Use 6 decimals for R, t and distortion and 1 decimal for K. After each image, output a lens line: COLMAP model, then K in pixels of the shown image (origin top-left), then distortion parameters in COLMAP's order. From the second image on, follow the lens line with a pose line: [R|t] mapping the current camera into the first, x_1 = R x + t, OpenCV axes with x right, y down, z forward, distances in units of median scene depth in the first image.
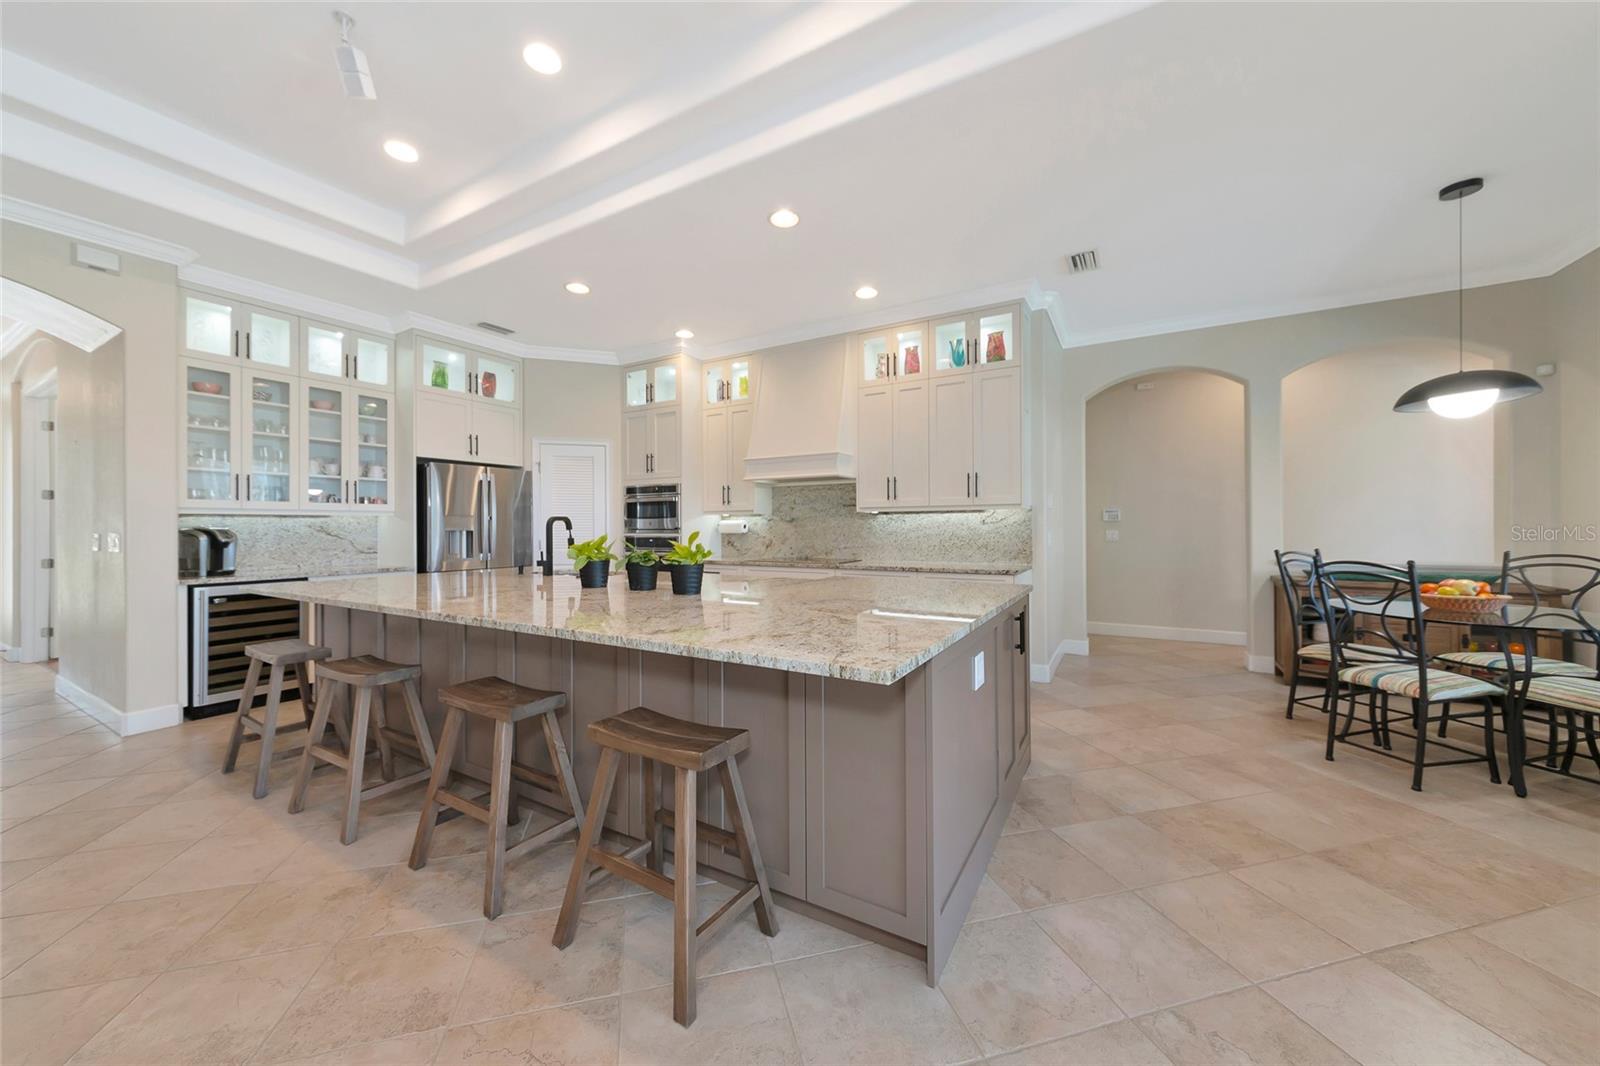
lens RADIAL K [[572.4, 0, 803.2], [0, 572.4, 527.3], [0, 0, 1]] dist [0.001069, 0.000116]
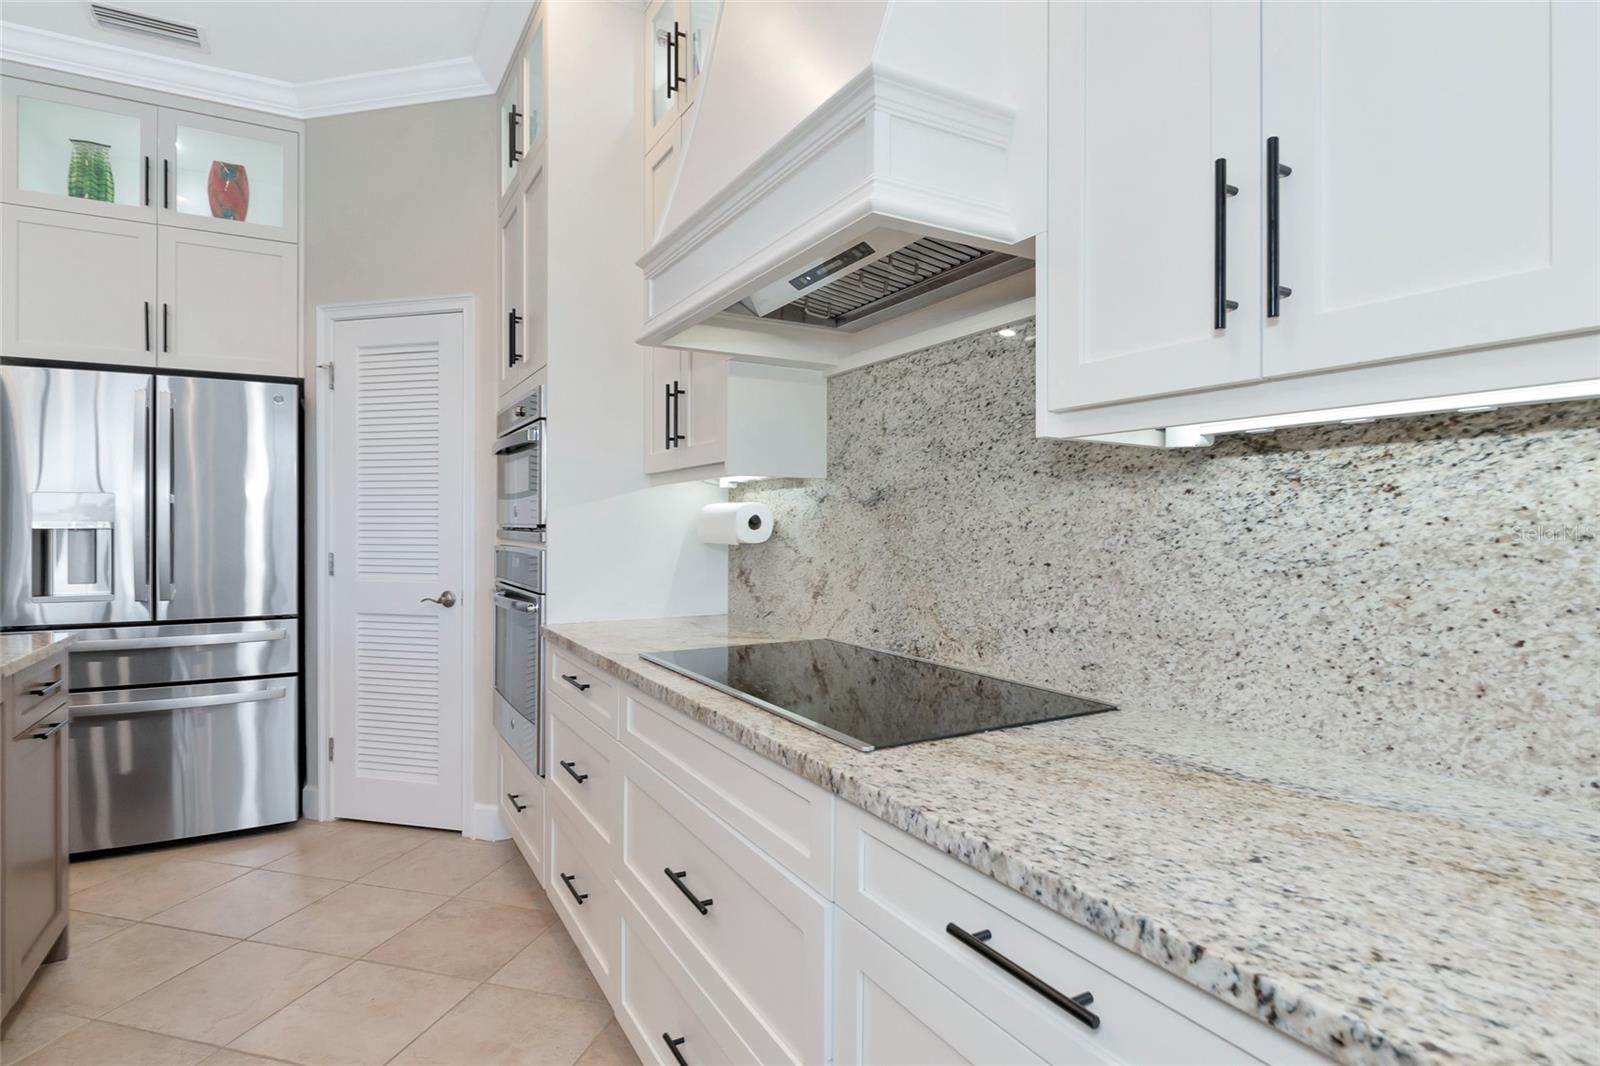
lens RADIAL K [[835.3, 0, 795.8], [0, 835.3, 525.8], [0, 0, 1]] dist [-0.000144, -0.000061]
pose [[0.860621, 0.006961, -0.509199, 0.161275], [-0.005469, 0.999975, 0.004428, -0.001956], [0.509217, -0.001026, 0.860638, 0.770483]]
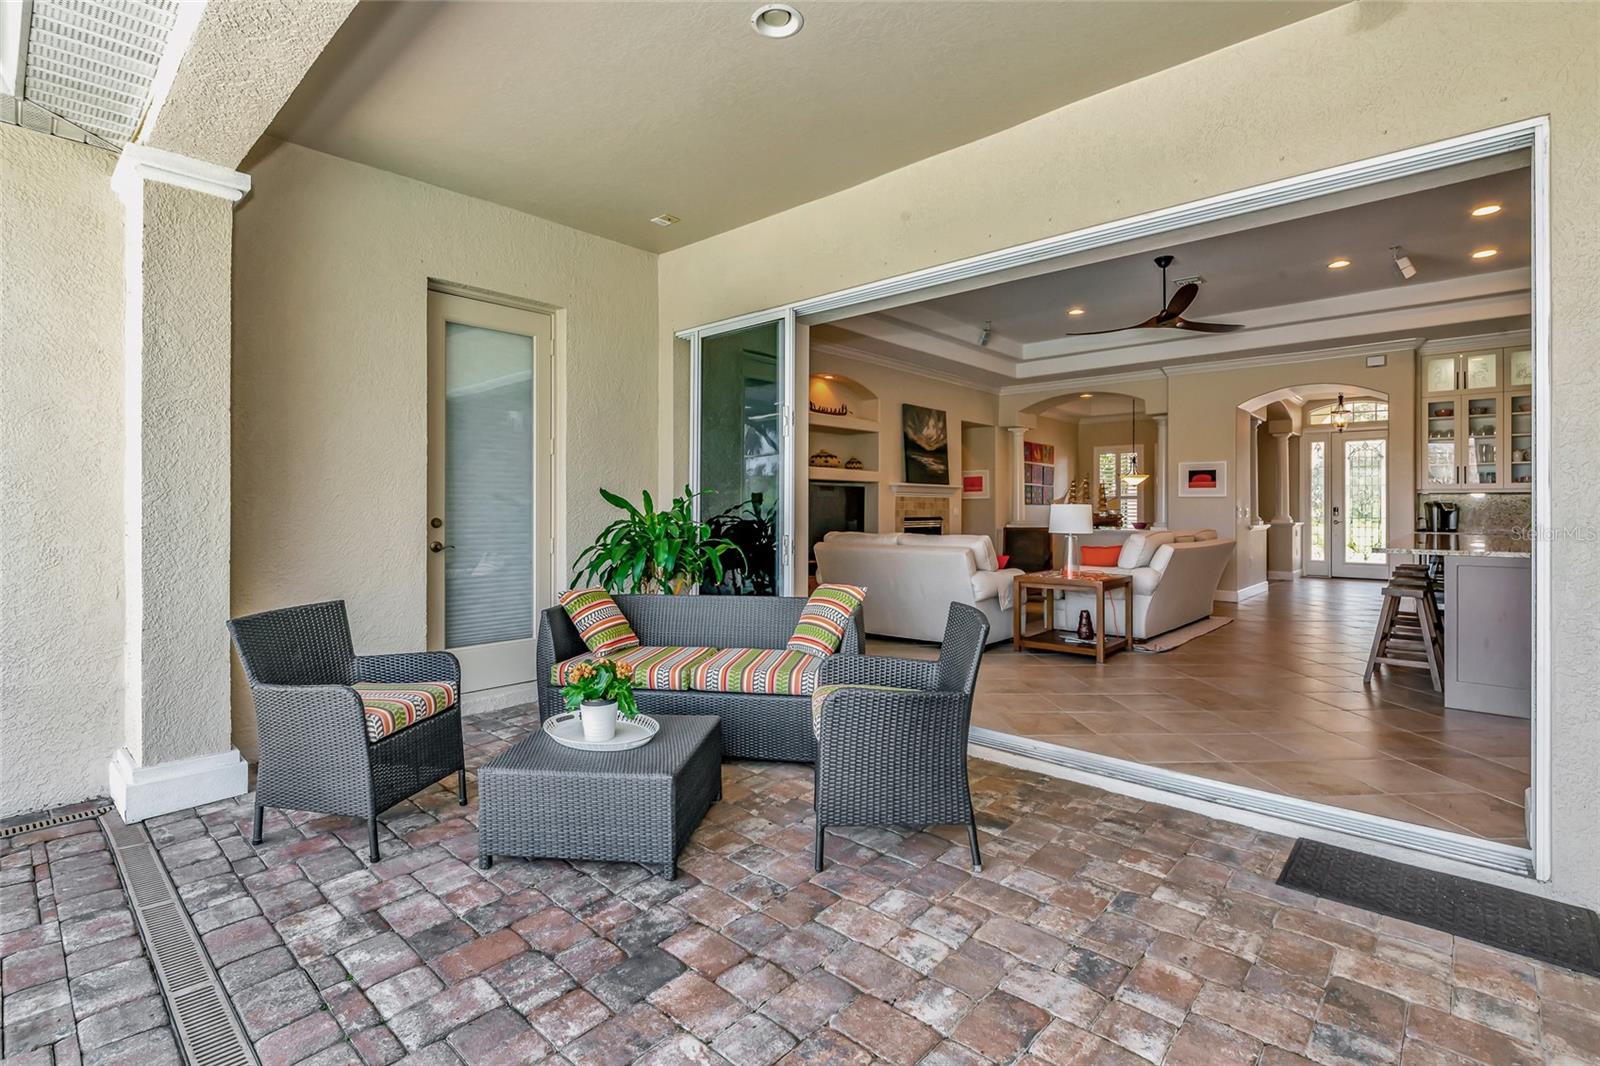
lens RADIAL K [[758.5, 0, 800.0], [0, 758.5, 533.0], [0, 0, 1]] dist [-0.002755, -0.000204]
pose [[-0.230420, 0.037403, -0.972372, 1.178567], [-0.003195, 0.999227, 0.039193, 0.009250], [0.973086, 0.012137, -0.230123, -0.198231]]
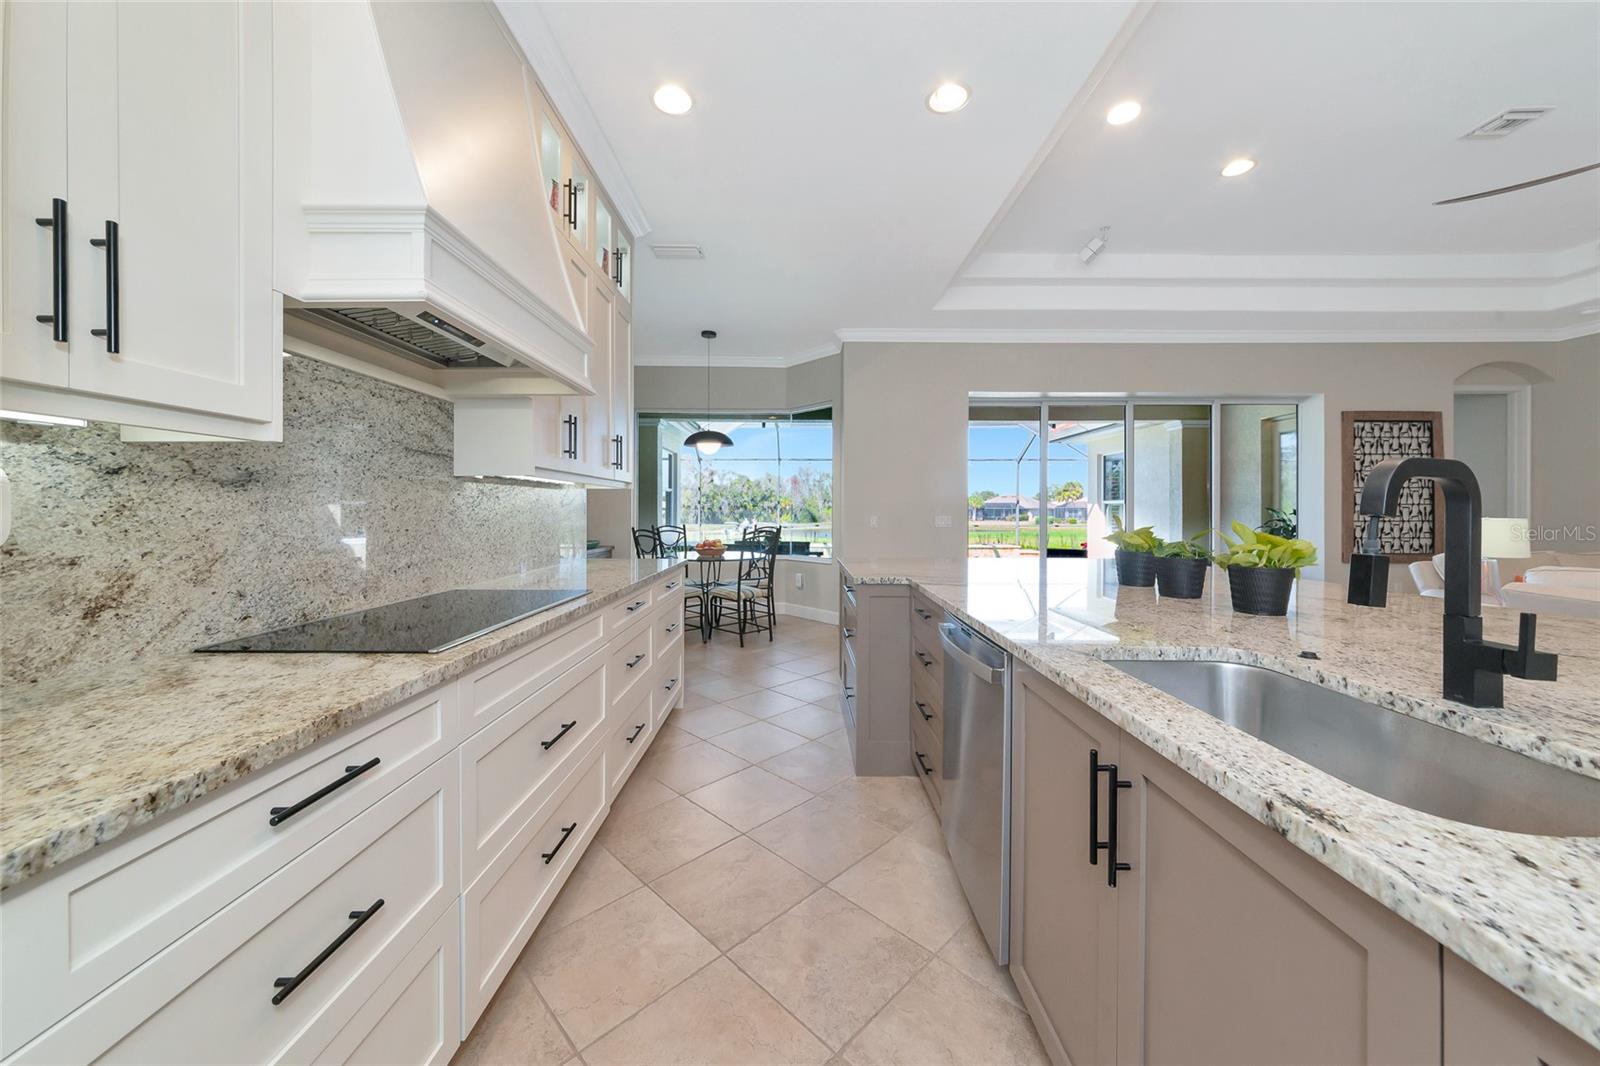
lens RADIAL K [[565.7, 0, 795.4], [0, 565.7, 512.0], [0, 0, 1]] dist [0.000216, 0.000154]
pose [[-0.496184, -0.000404, 0.868217, -0.399902], [-0.001738, 0.999998, -0.000528, 0.001291], [-0.868215, -0.001771, -0.496184, 1.065613]]
